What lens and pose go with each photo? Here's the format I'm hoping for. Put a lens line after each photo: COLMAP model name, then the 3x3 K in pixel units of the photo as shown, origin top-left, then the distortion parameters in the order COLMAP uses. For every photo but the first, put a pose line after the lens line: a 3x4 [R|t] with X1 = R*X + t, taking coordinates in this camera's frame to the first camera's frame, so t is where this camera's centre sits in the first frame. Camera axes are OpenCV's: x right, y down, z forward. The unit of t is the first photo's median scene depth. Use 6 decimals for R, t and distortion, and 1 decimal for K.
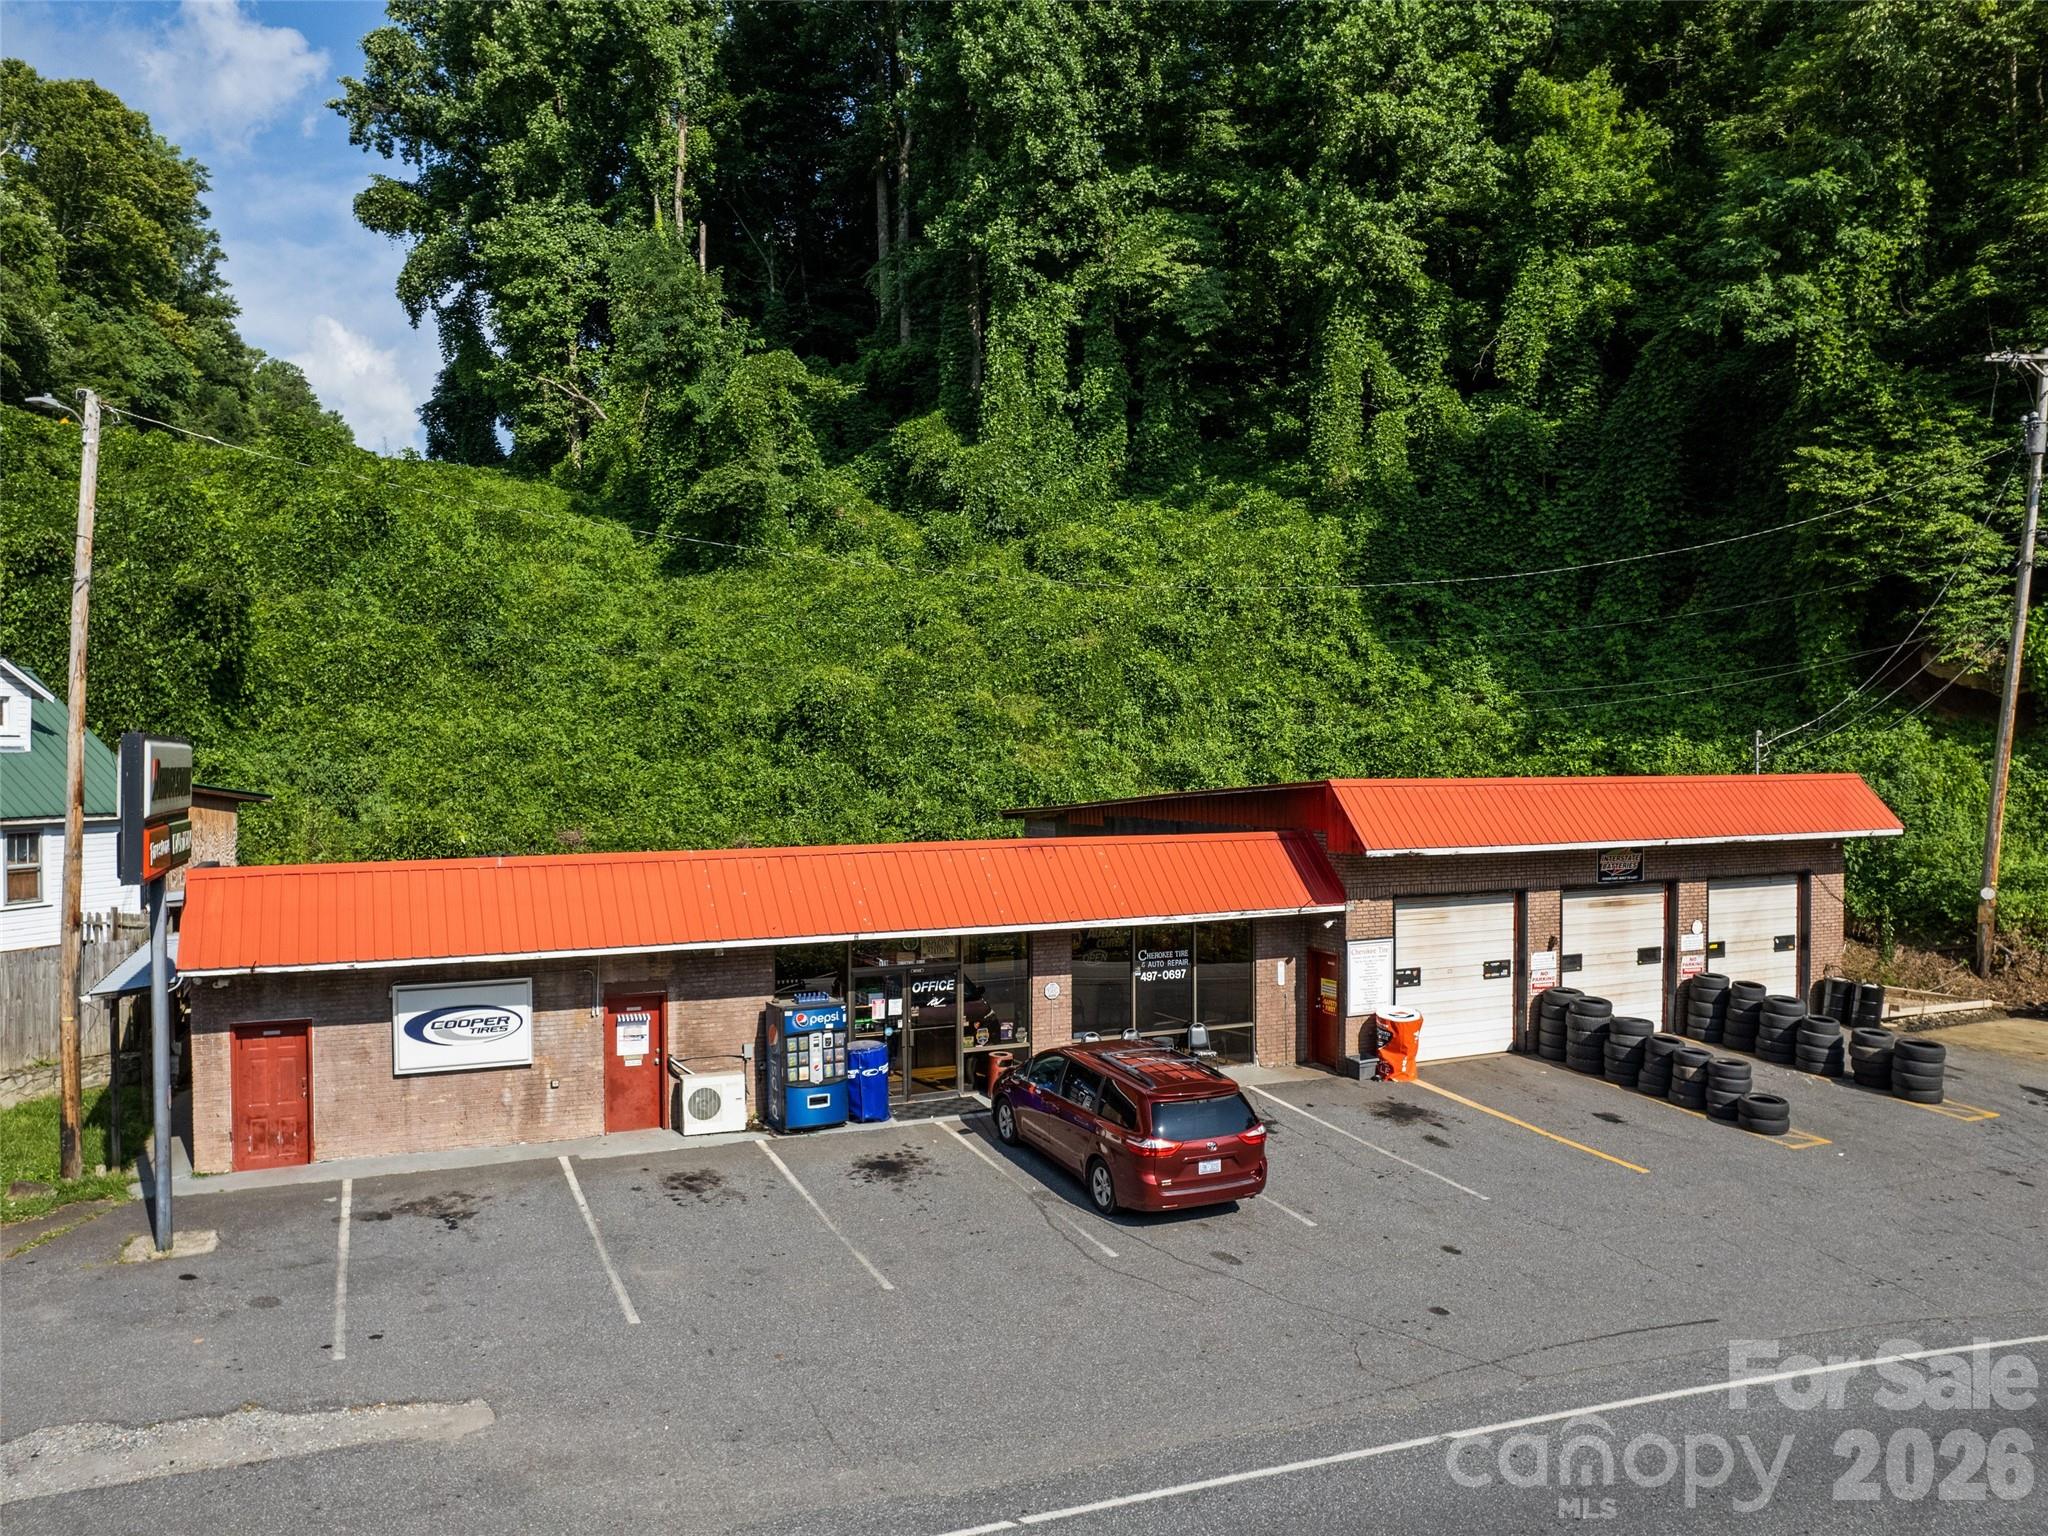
lens RADIAL K [[1476.1, 0, 1028.3], [0, 1476.1, 767.9], [0, 0, 1]] dist [-0.085270, 0.074229]
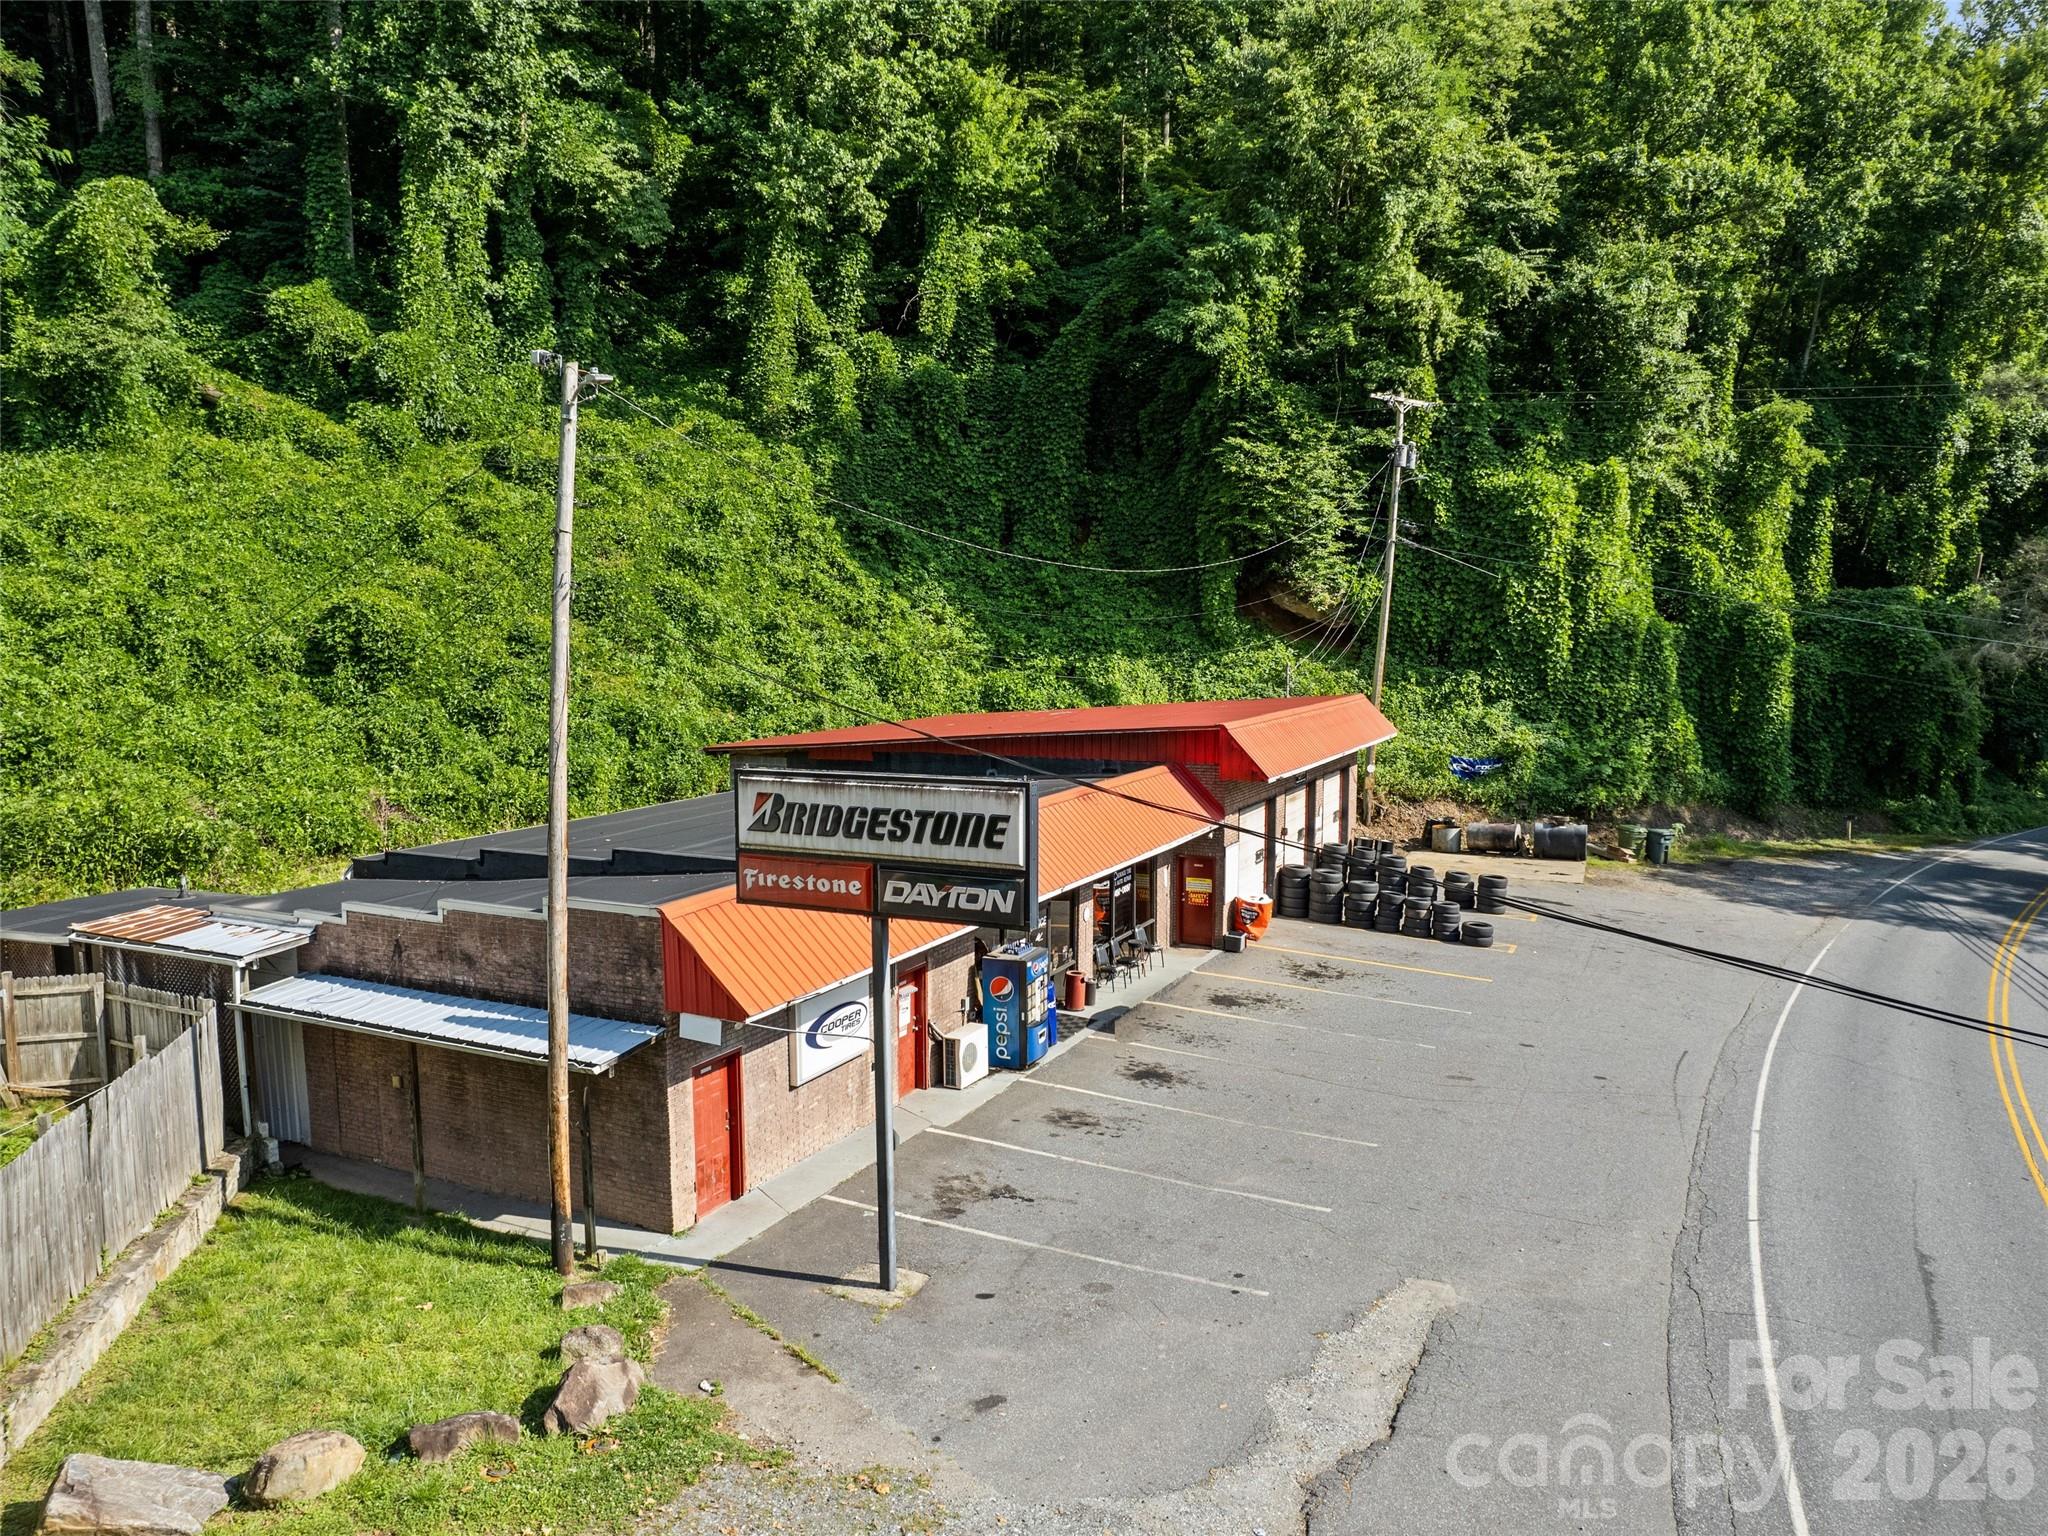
lens RADIAL K [[1476.1, 0, 1028.3], [0, 1476.1, 767.9], [0, 0, 1]] dist [-0.085270, 0.074229]
pose [[0.764564, -0.065137, 0.641248, -0.398487], [0.006750, 0.995635, 0.093087, -0.039722], [-0.644513, -0.066843, 0.761666, 0.068406]]
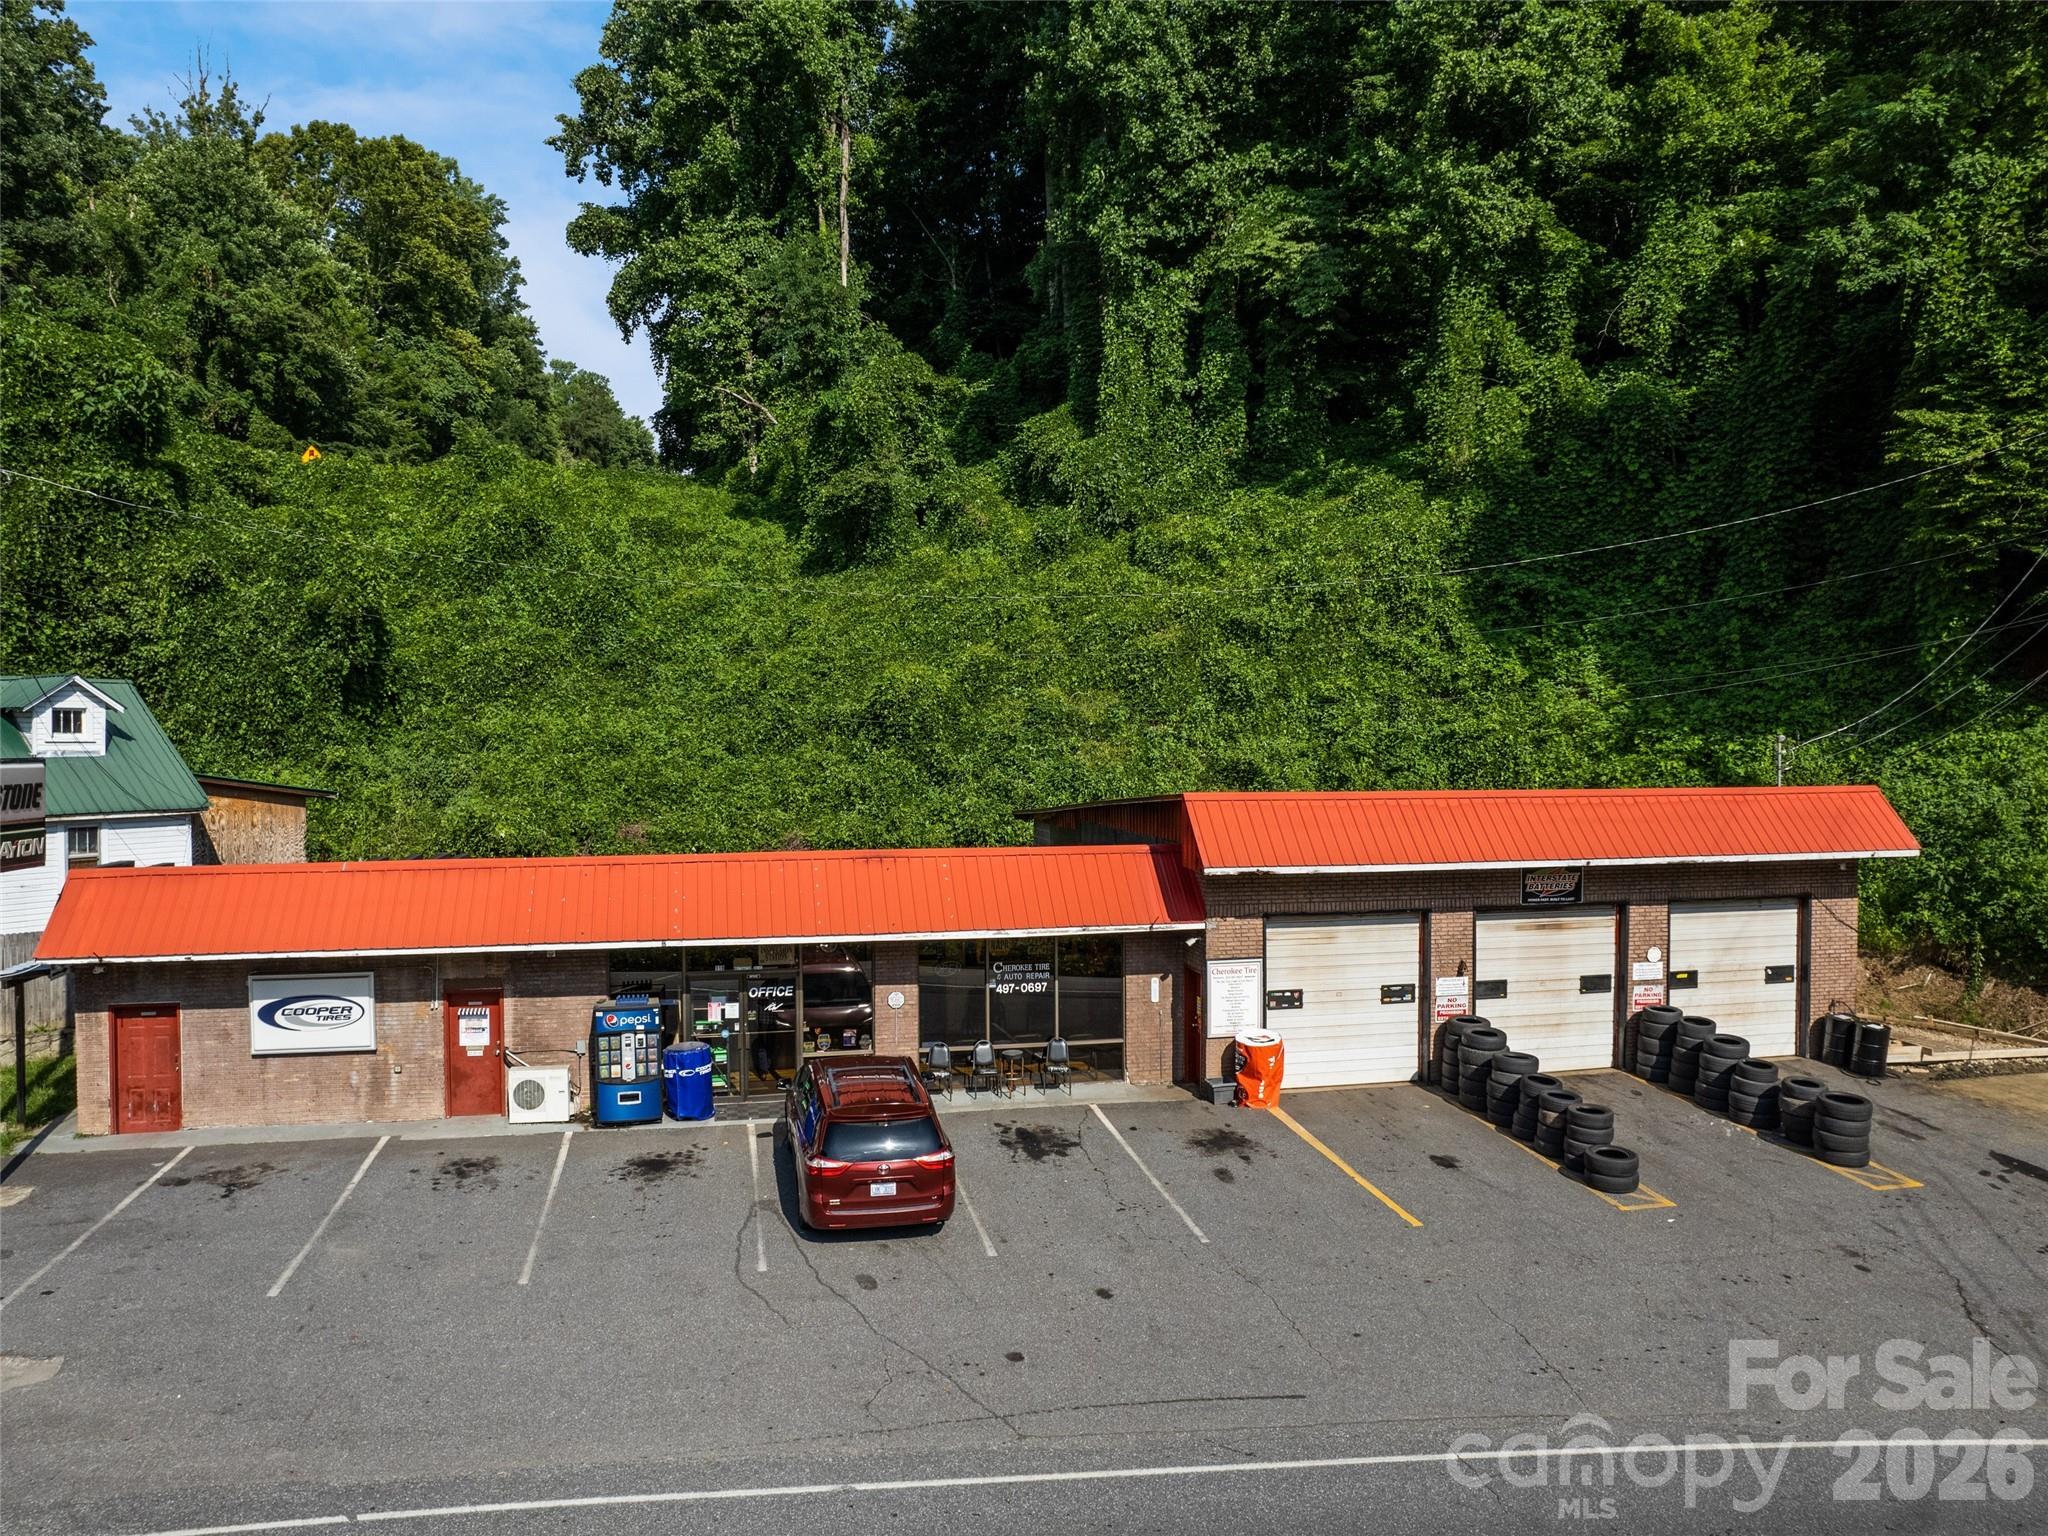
lens RADIAL K [[1476.1, 0, 1028.3], [0, 1476.1, 767.9], [0, 0, 1]] dist [-0.085270, 0.074229]
pose [[0.977309, 0.005260, -0.211753, 0.163983], [-0.002418, 0.999904, 0.013679, -0.011455], [0.211804, -0.012857, 0.977228, 0.016960]]
